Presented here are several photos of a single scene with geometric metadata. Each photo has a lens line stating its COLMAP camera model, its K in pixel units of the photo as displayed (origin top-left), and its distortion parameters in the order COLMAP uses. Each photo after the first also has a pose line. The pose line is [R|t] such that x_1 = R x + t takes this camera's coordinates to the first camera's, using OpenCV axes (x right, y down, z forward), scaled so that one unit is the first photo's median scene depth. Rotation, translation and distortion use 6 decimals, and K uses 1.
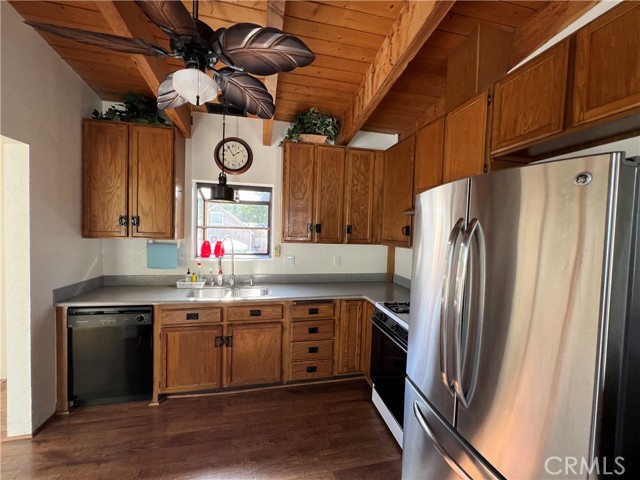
lens RADIAL K [[255.7, 0, 320.0], [0, 255.7, 240.0], [0, 0, 1]] dist [0.001239, 0.000753]
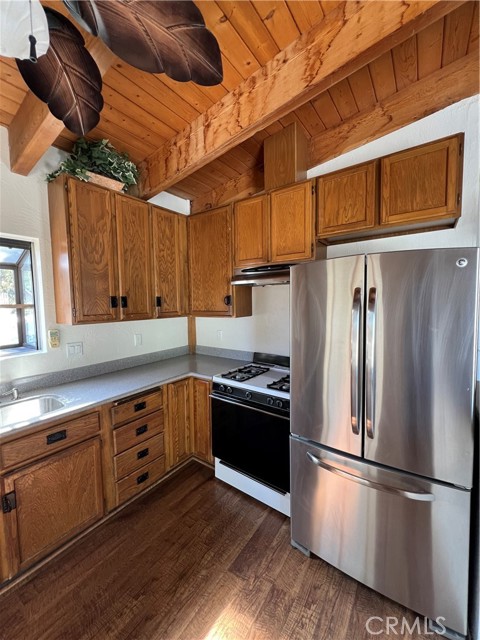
lens RADIAL K [[255.7, 0, 240.0], [0, 255.7, 320.0], [0, 0, 1]] dist [0.001239, 0.000753]
pose [[0.748114, -0.088901, 0.657589, -0.286540], [0.063653, 0.996029, 0.062240, -0.018735], [-0.660511, -0.004706, 0.750802, 0.195502]]
